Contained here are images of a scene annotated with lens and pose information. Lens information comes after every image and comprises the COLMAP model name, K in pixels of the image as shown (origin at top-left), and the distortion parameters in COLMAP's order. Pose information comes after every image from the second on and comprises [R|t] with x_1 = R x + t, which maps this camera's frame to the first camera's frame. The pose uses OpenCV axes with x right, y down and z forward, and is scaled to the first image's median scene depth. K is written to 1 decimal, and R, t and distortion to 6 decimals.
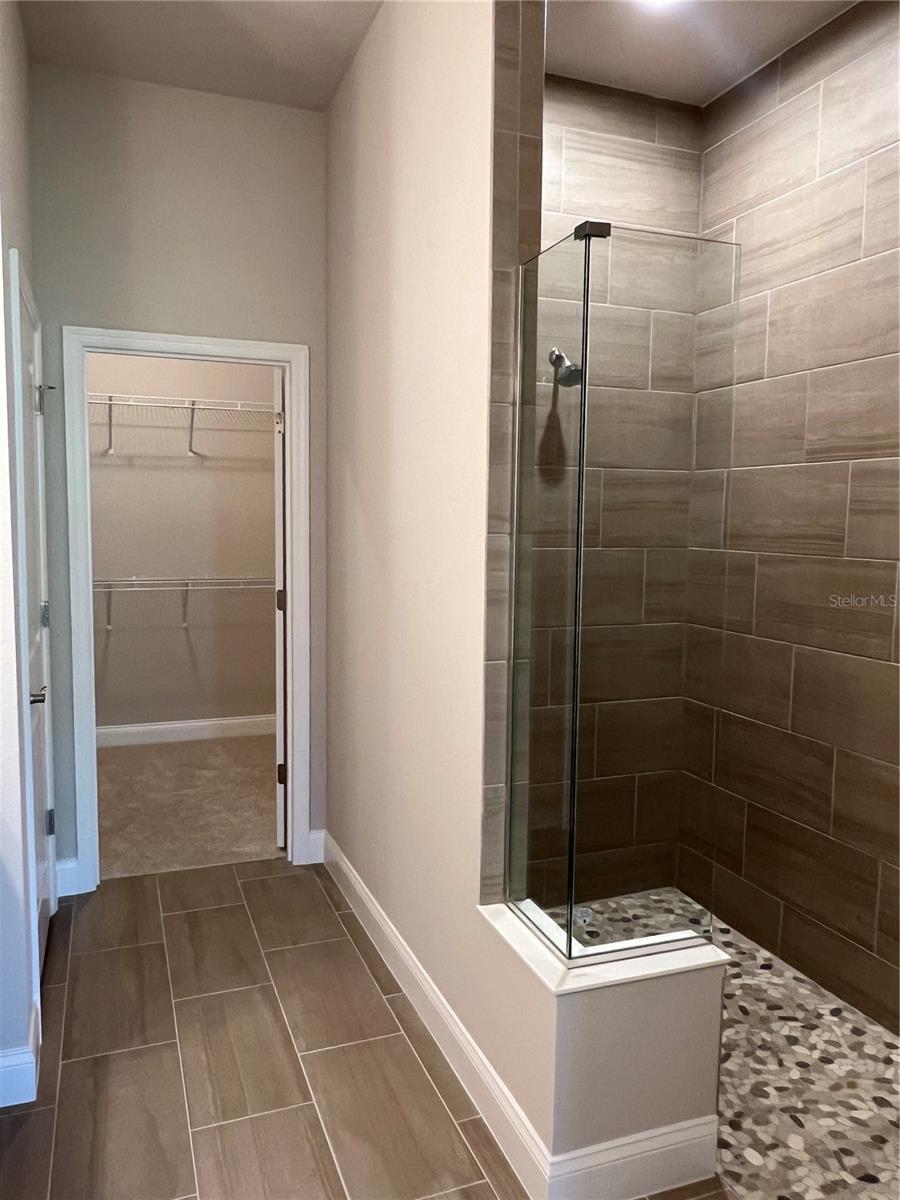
lens RADIAL K [[881.4, 0, 449.5], [0, 881.4, 599.2], [0, 0, 1]] dist [-0.001314, 0.000096]
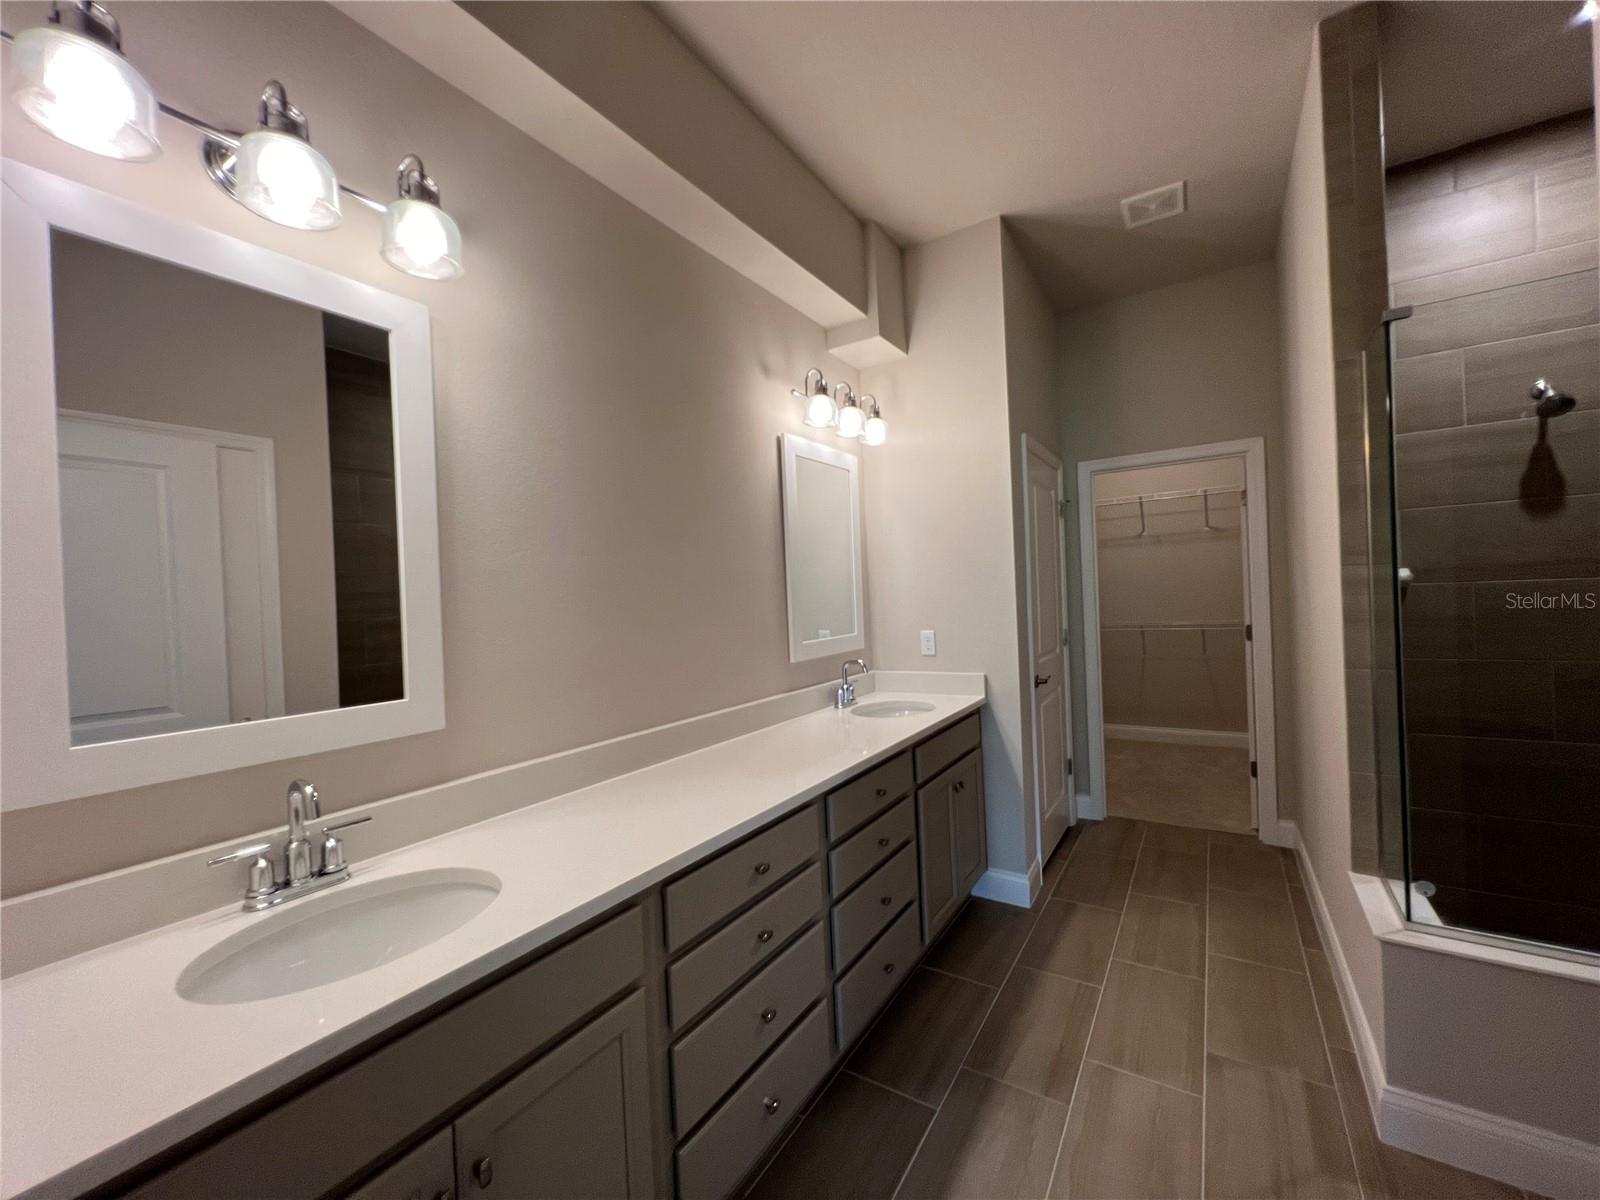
lens RADIAL K [[638.7, 0, 802.9], [0, 638.7, 600.1], [0, 0, 1]] dist [-0.001857, 0.000348]
pose [[0.589165, -0.033334, -0.807325, 0.217098], [-0.027036, 0.997776, -0.060929, 0.033622], [0.807560, 0.057724, 0.586954, -0.101442]]
